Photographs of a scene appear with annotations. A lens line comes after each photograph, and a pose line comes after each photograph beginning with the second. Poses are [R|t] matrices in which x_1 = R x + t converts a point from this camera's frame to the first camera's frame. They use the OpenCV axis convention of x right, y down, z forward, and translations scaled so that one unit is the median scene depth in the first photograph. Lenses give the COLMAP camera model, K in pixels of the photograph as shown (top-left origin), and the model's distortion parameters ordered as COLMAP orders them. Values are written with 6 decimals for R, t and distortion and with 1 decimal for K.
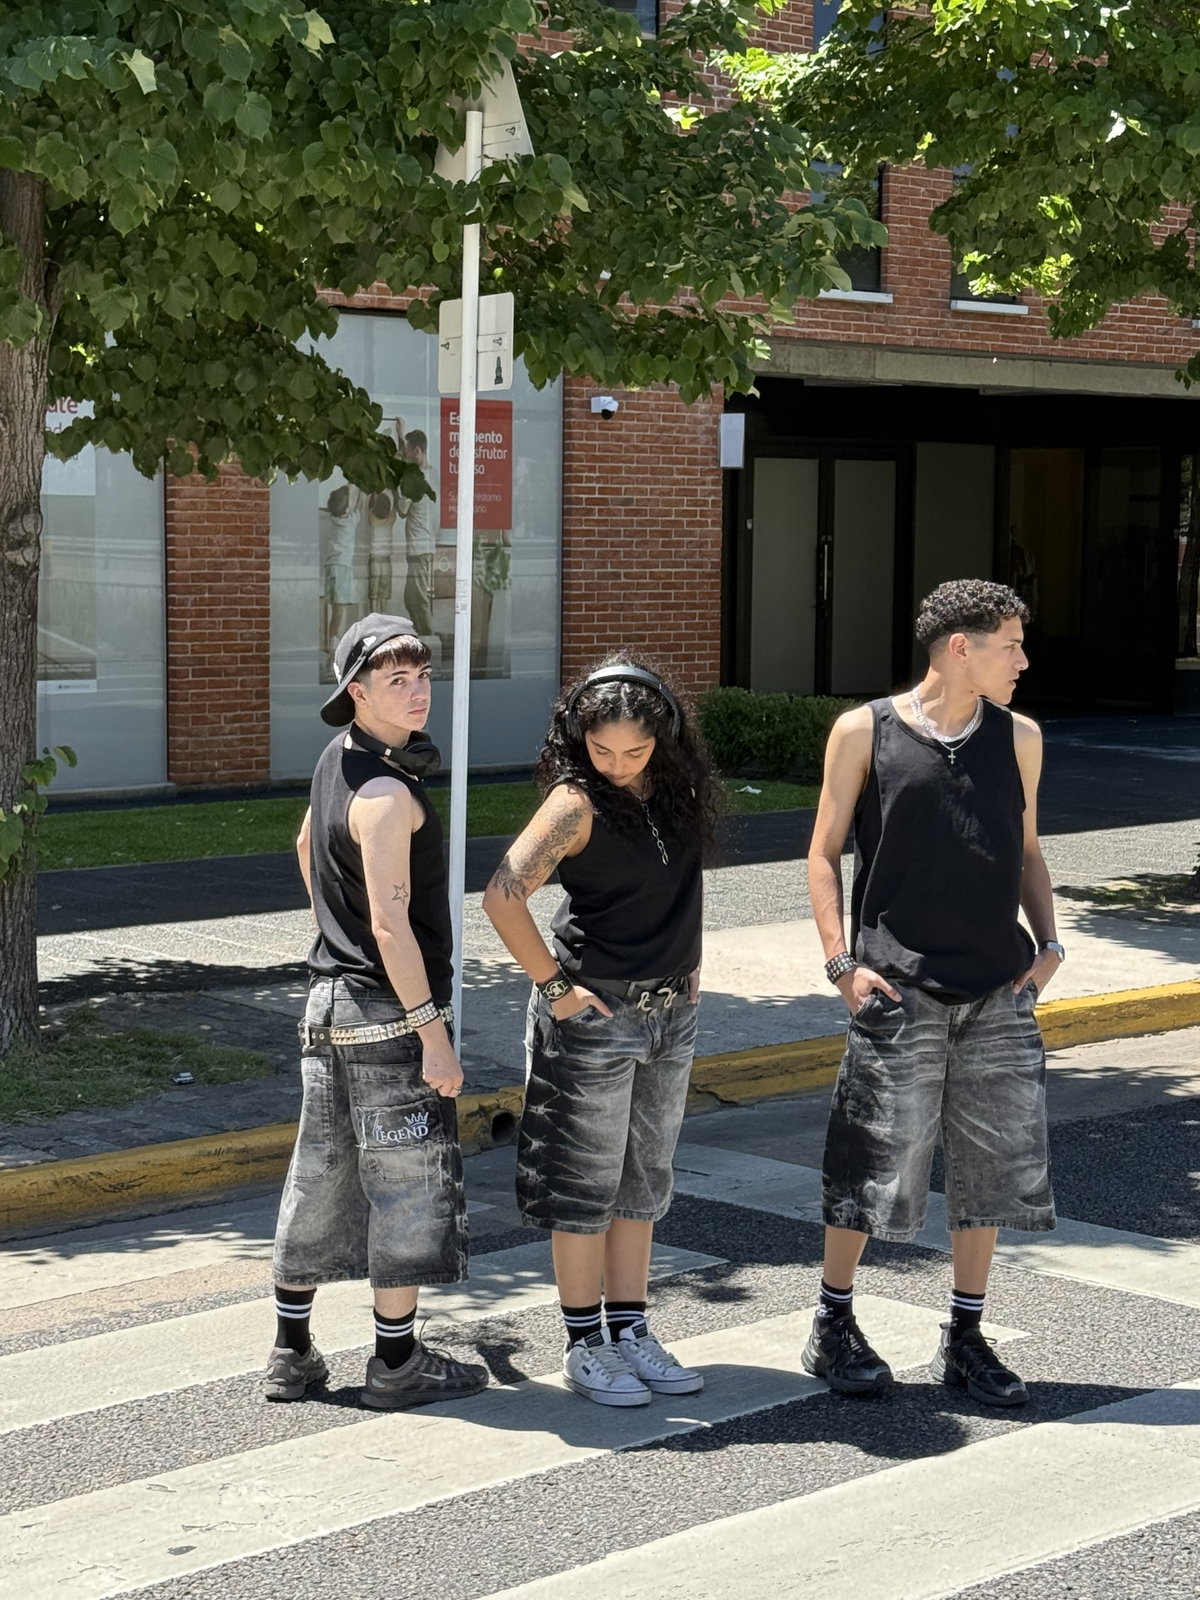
lens RADIAL K [[2869.8, 0, 599.7], [0, 2869.8, 801.8], [0, 0, 1]] dist [-0.242019, 0.000000]
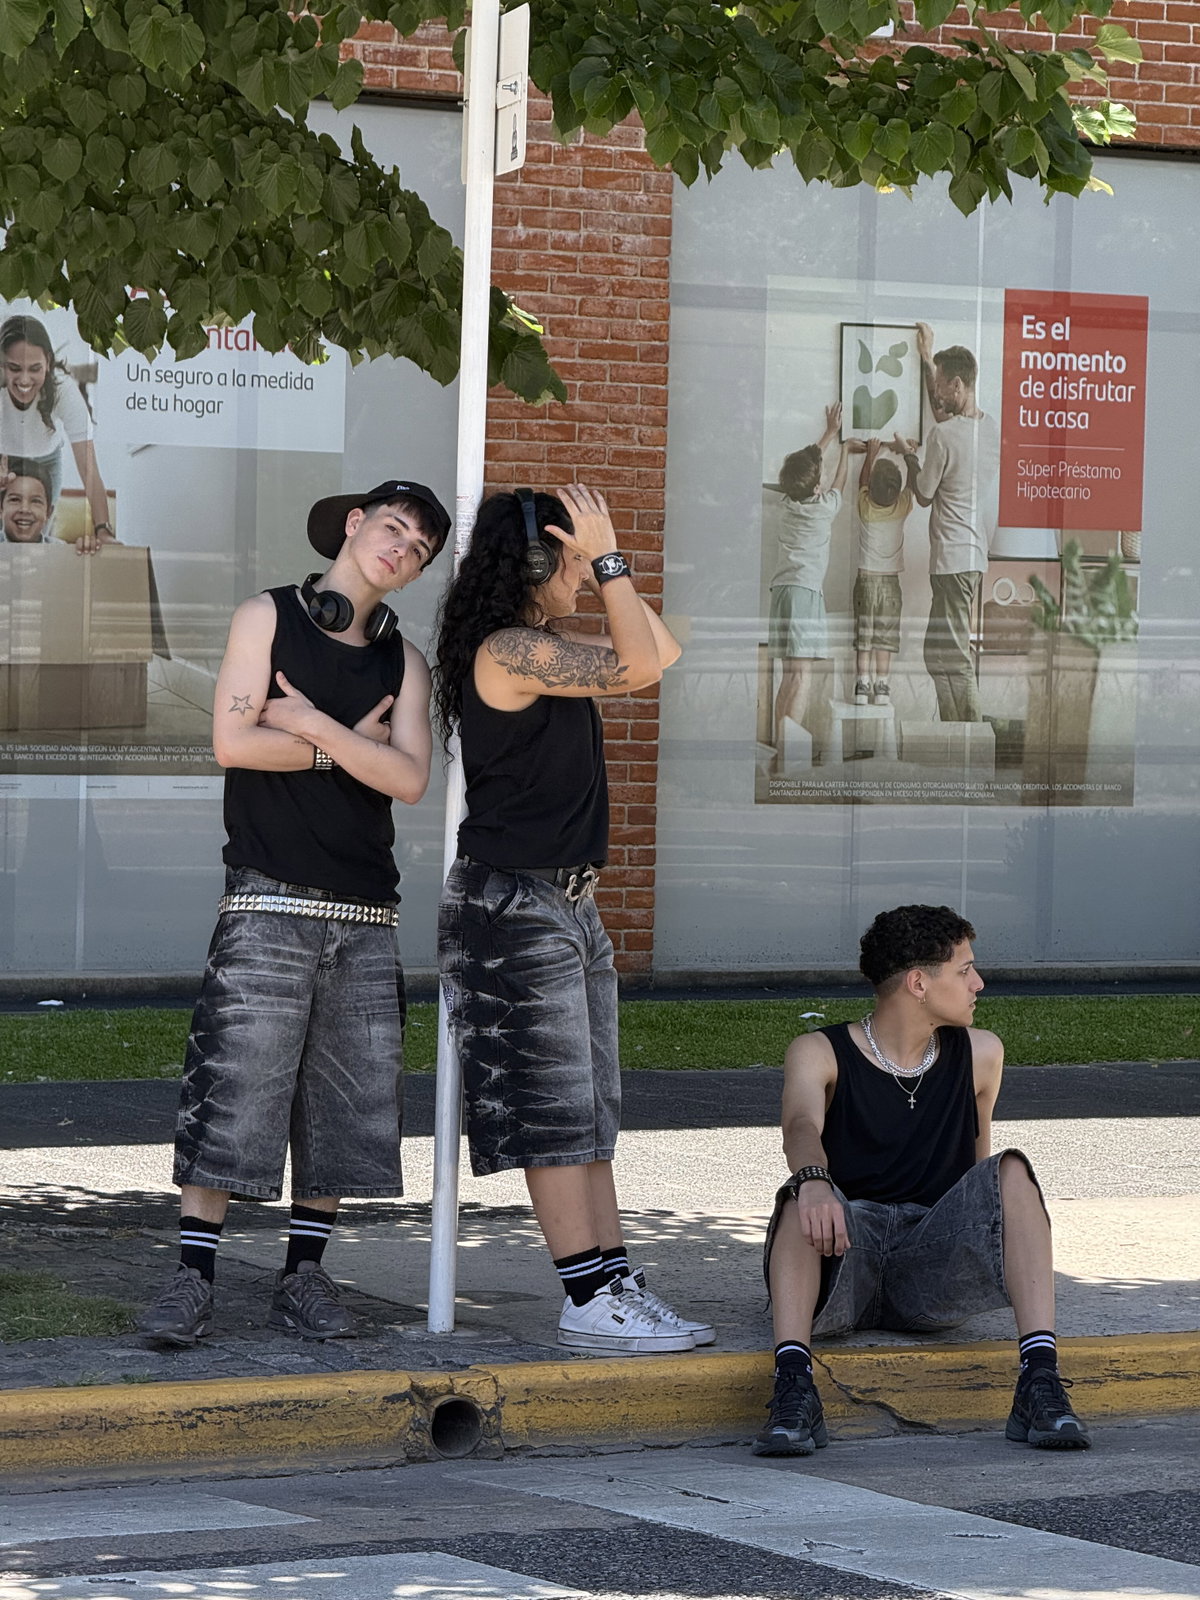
lens RADIAL K [[5669.2, 0, 599.8], [0, 5669.2, 799.0], [0, 0, 1]] dist [-0.048842, 0.000000]
pose [[0.961810, 0.014330, -0.273342, 0.174764], [-0.035669, 0.996675, -0.073259, 0.040062], [0.271383, 0.080211, 0.959123, -0.058918]]
